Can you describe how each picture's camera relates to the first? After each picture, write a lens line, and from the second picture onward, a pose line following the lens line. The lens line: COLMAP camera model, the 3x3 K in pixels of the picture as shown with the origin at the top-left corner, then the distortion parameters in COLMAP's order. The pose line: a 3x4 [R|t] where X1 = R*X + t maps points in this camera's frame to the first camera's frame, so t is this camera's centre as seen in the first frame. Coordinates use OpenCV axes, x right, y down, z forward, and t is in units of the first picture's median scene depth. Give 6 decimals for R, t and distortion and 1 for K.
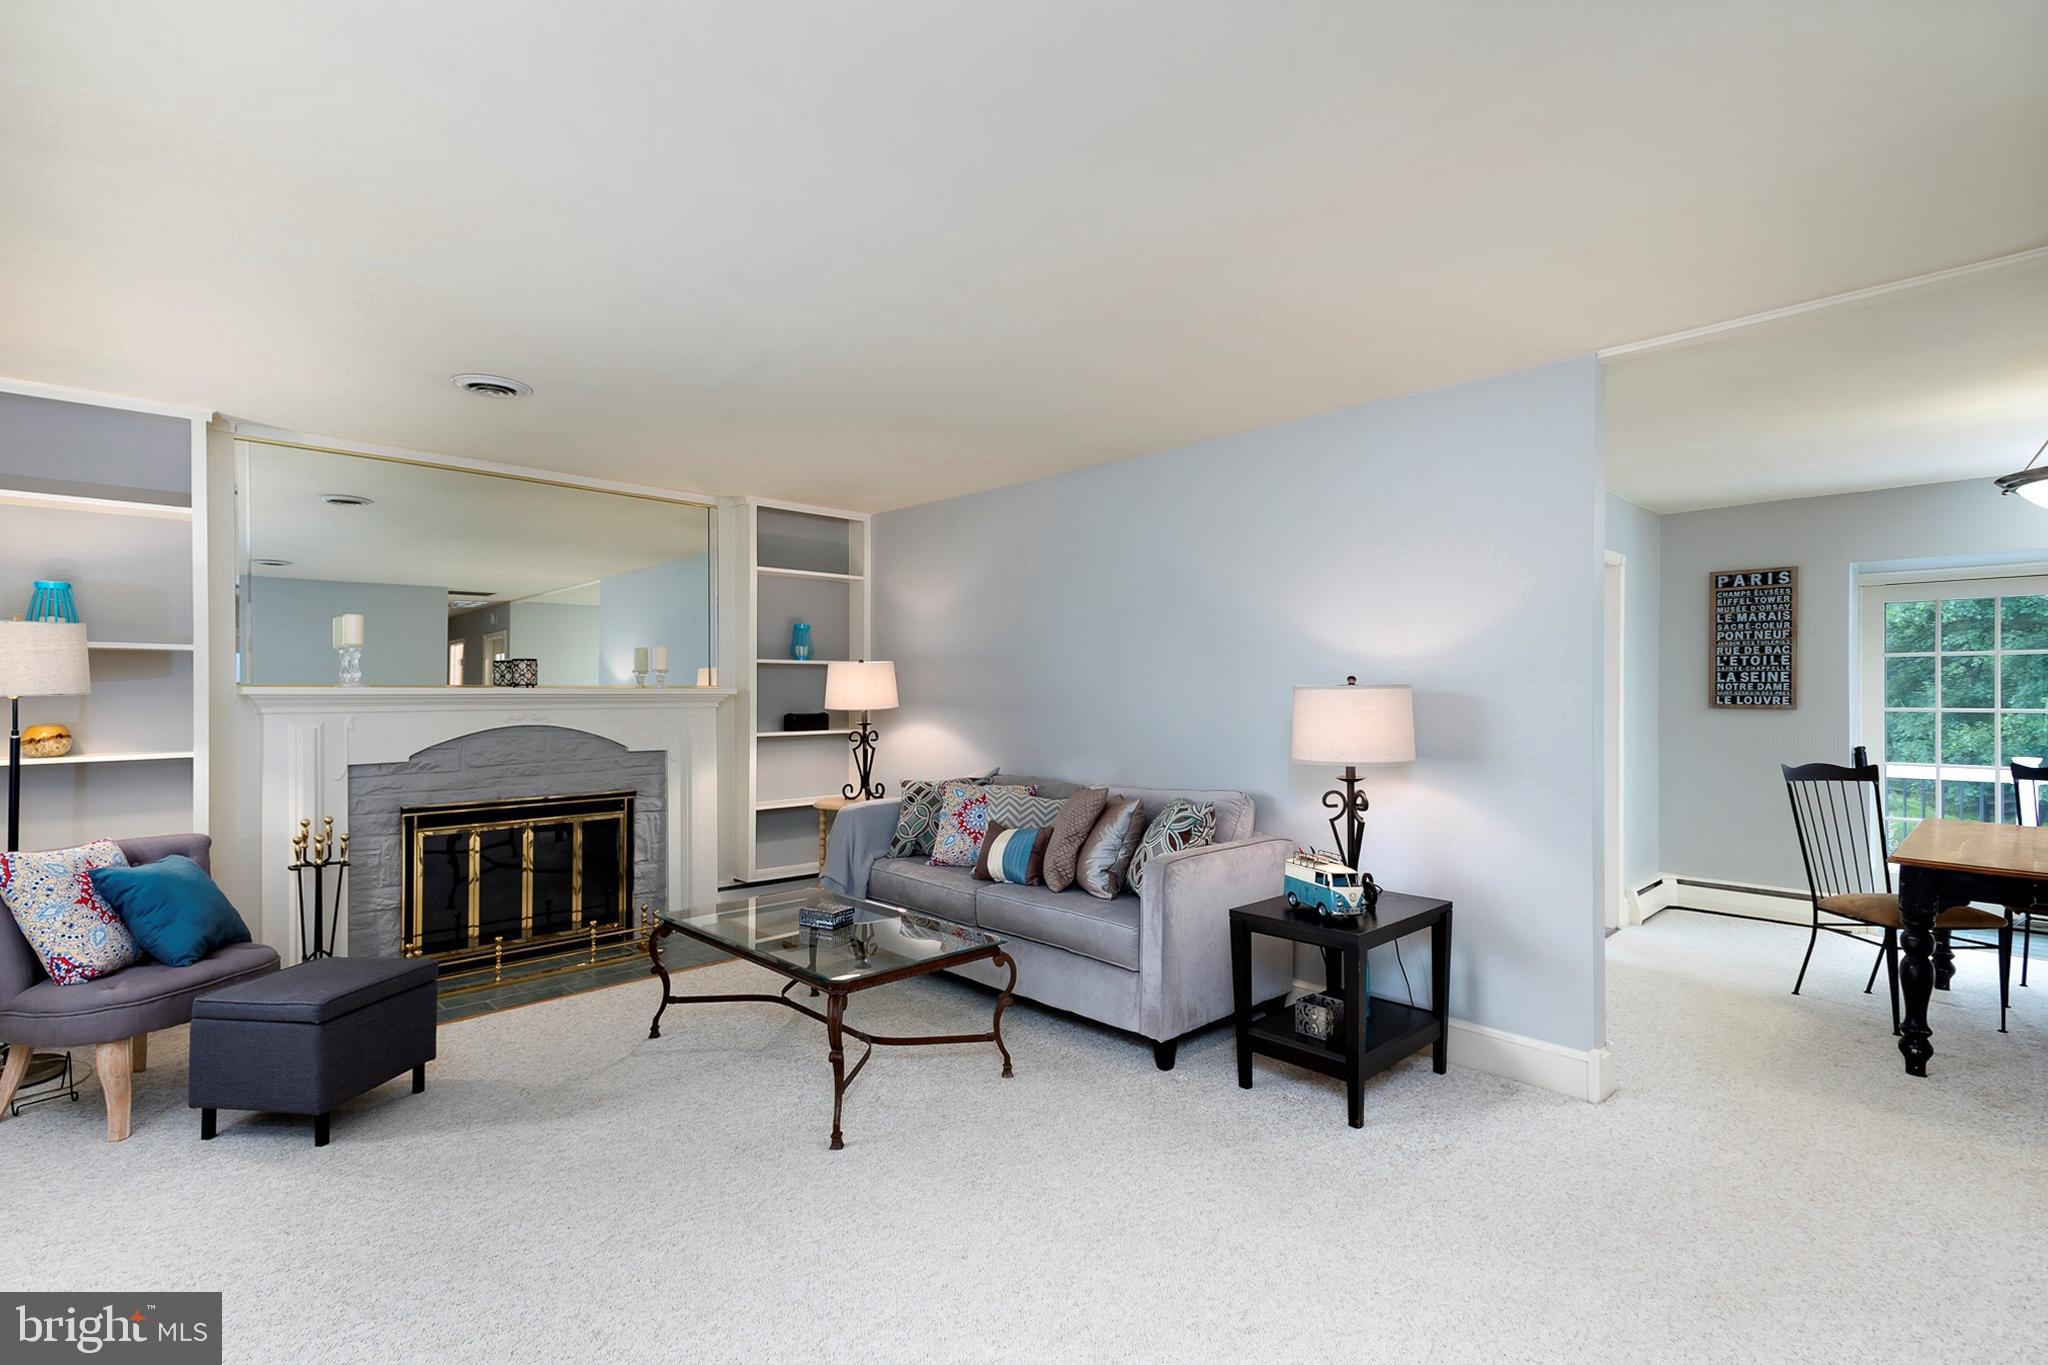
lens RADIAL K [[960.8, 0, 1016.4], [0, 960.8, 693.5], [0, 0, 1]] dist [0.027832, 0.000136]
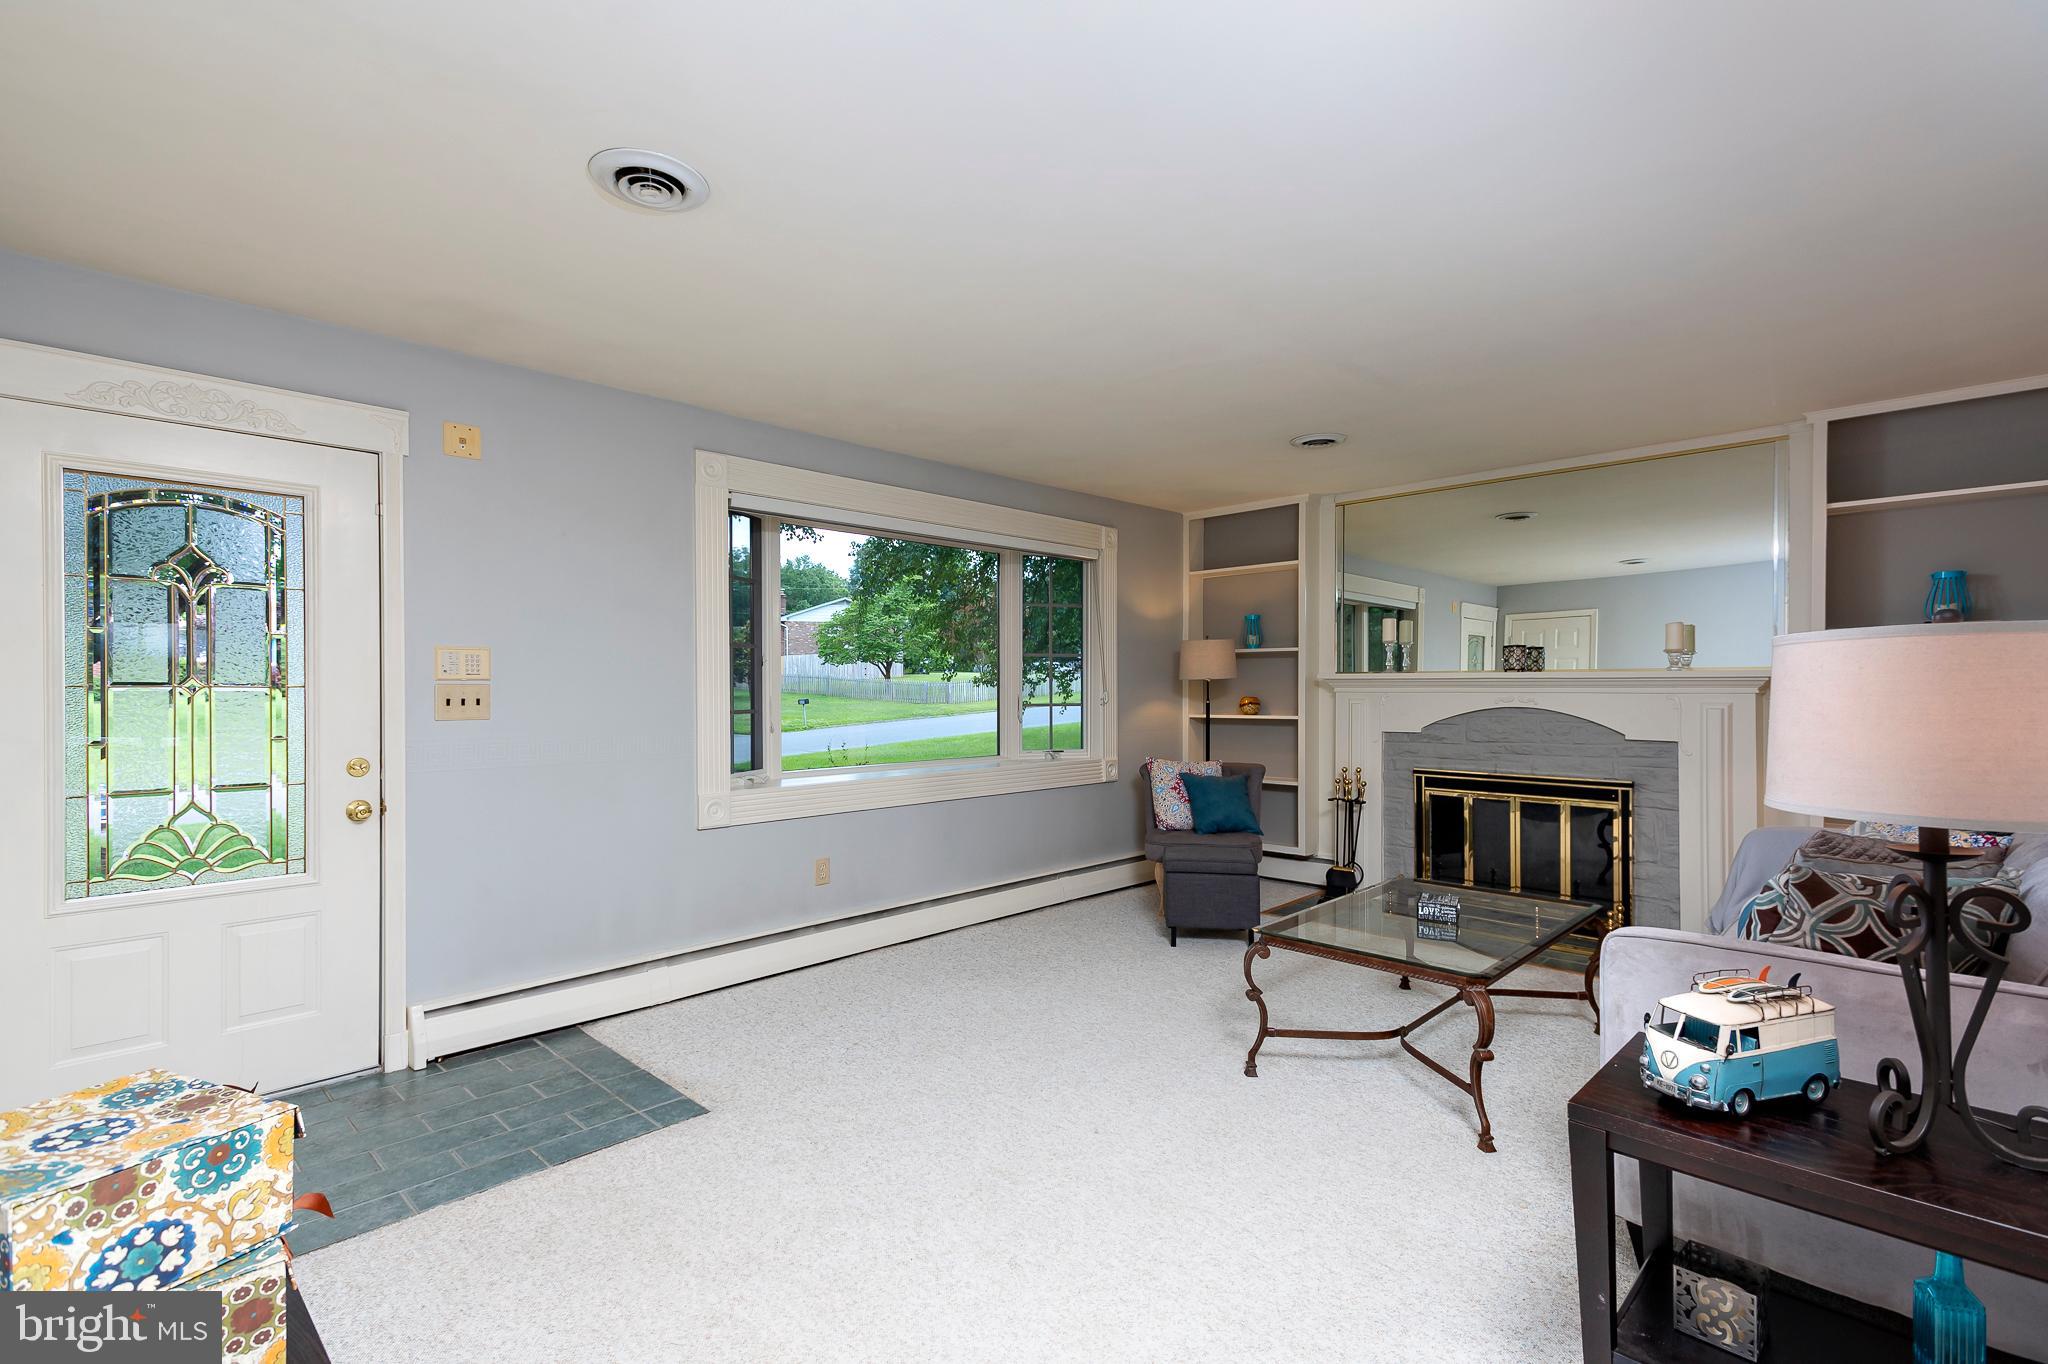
lens RADIAL K [[949.0, 0, 991.0], [0, 949.0, 684.8], [0, 0, 1]] dist [0.021702, -0.000476]
pose [[0.020083, 0.006401, -0.999778, 0.549319], [0.000967, 0.999979, 0.006421, 0.000959], [0.999798, -0.001096, 0.020076, 0.399786]]
